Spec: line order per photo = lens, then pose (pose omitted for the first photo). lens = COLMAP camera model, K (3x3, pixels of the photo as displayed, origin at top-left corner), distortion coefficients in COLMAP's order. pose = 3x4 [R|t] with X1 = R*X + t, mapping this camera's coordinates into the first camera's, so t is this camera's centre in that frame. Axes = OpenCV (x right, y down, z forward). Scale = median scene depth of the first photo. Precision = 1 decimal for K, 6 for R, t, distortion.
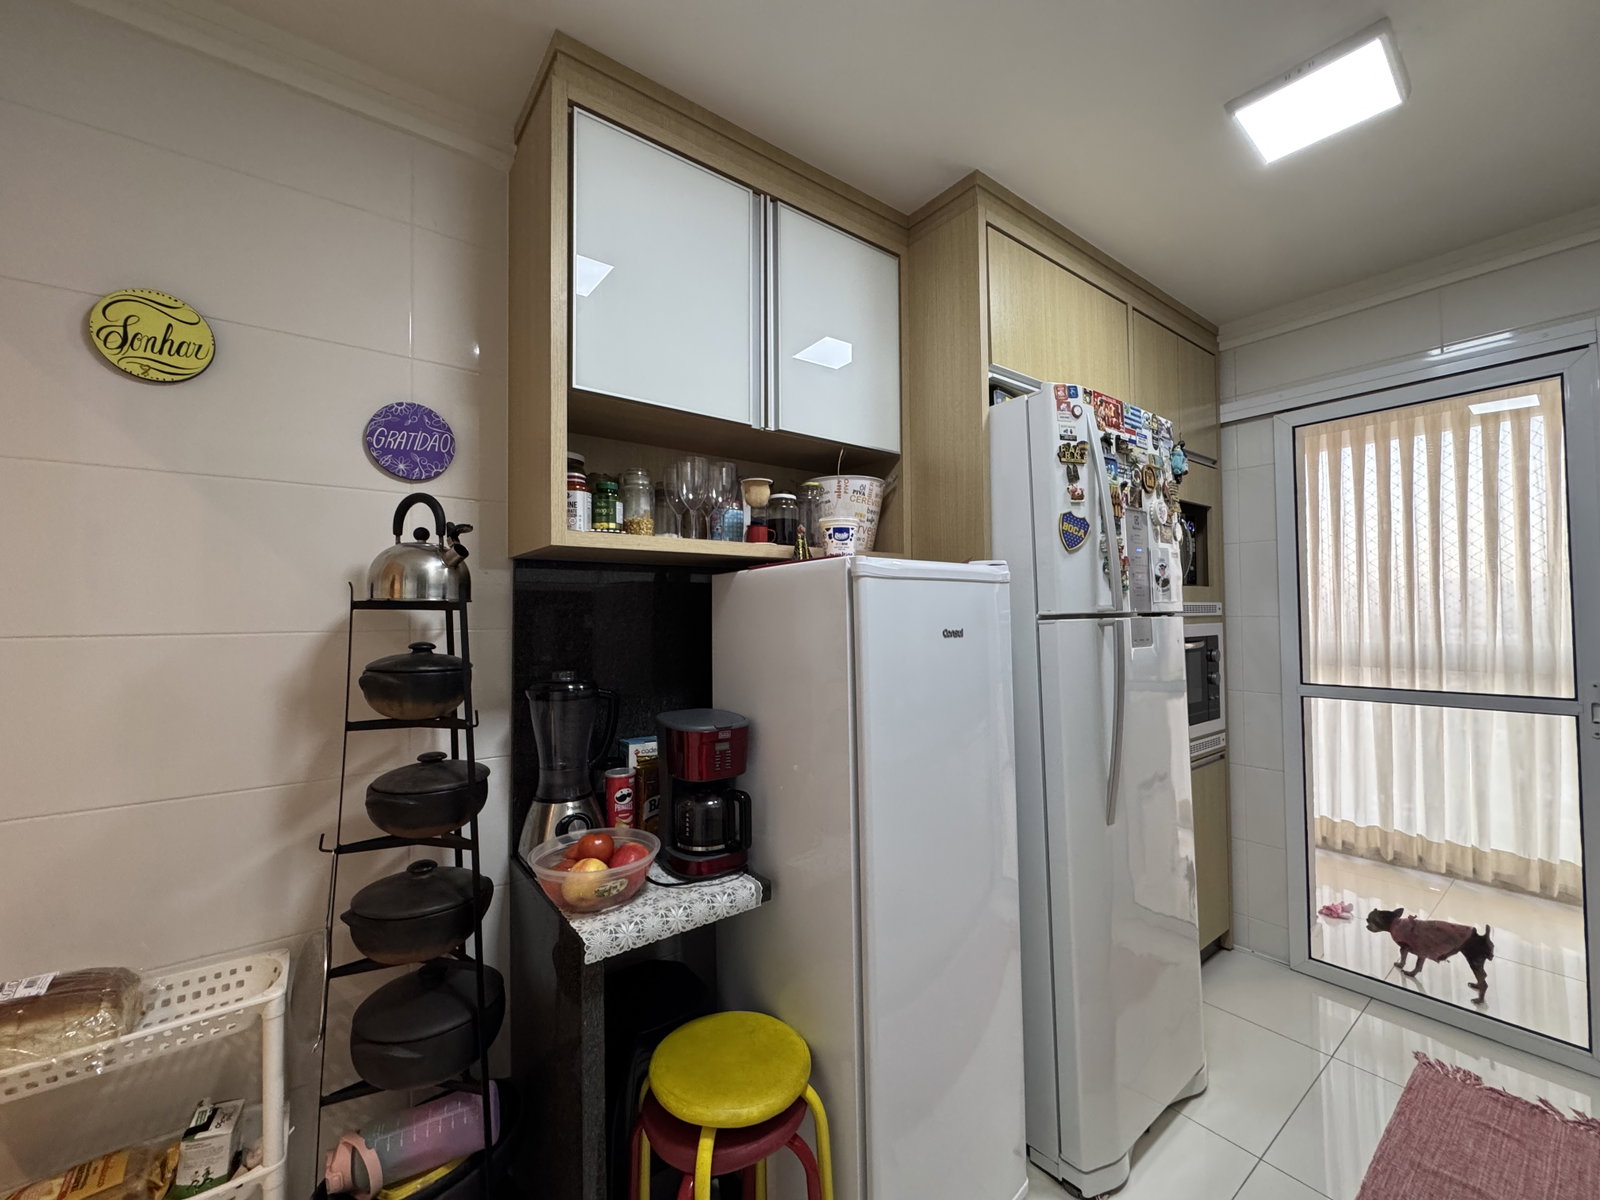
lens RADIAL K [[638.9, 0, 800.0], [0, 638.9, 600.0], [0, 0, 1]] dist [-0.009188, 0.000096]
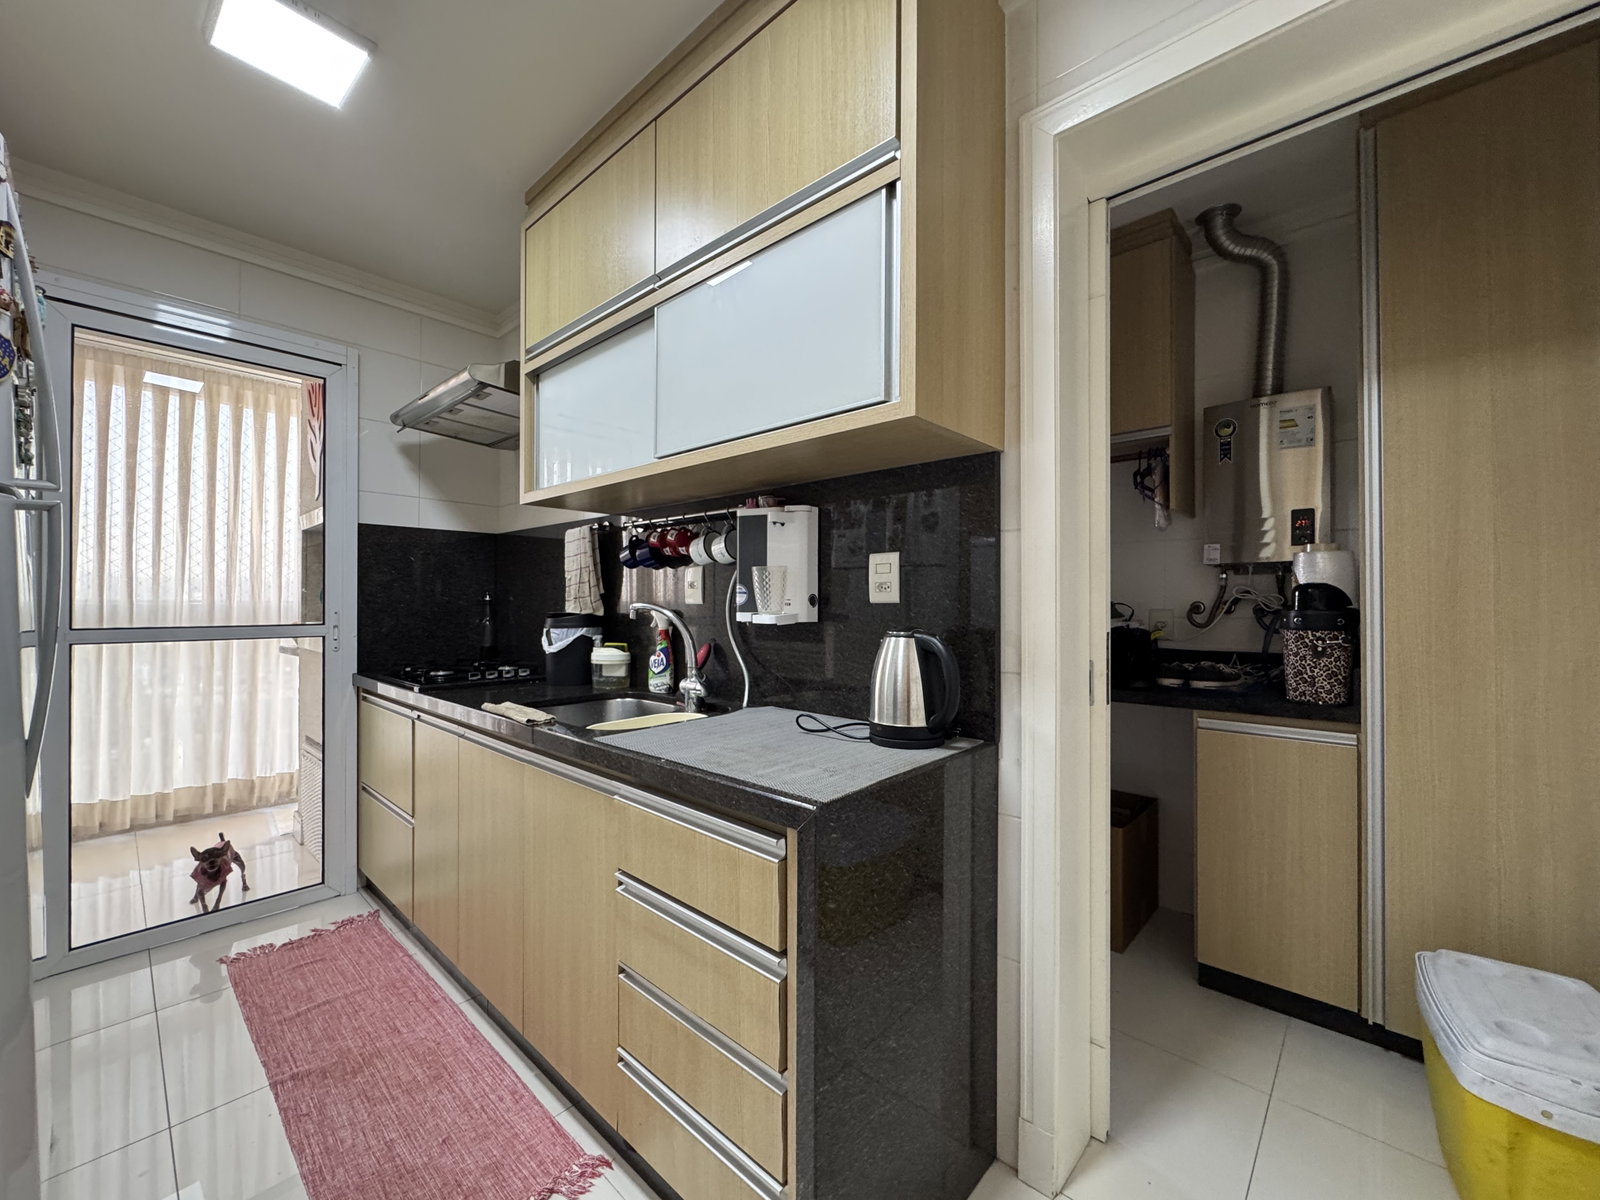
lens RADIAL K [[638.9, 0, 800.0], [0, 638.9, 600.0], [0, 0, 1]] dist [-0.009188, 0.000096]
pose [[-0.177447, 0.006108, 0.984111, -0.188043], [-0.021339, 0.999722, -0.010052, 0.070112], [-0.983899, -0.022784, -0.177268, 0.168842]]
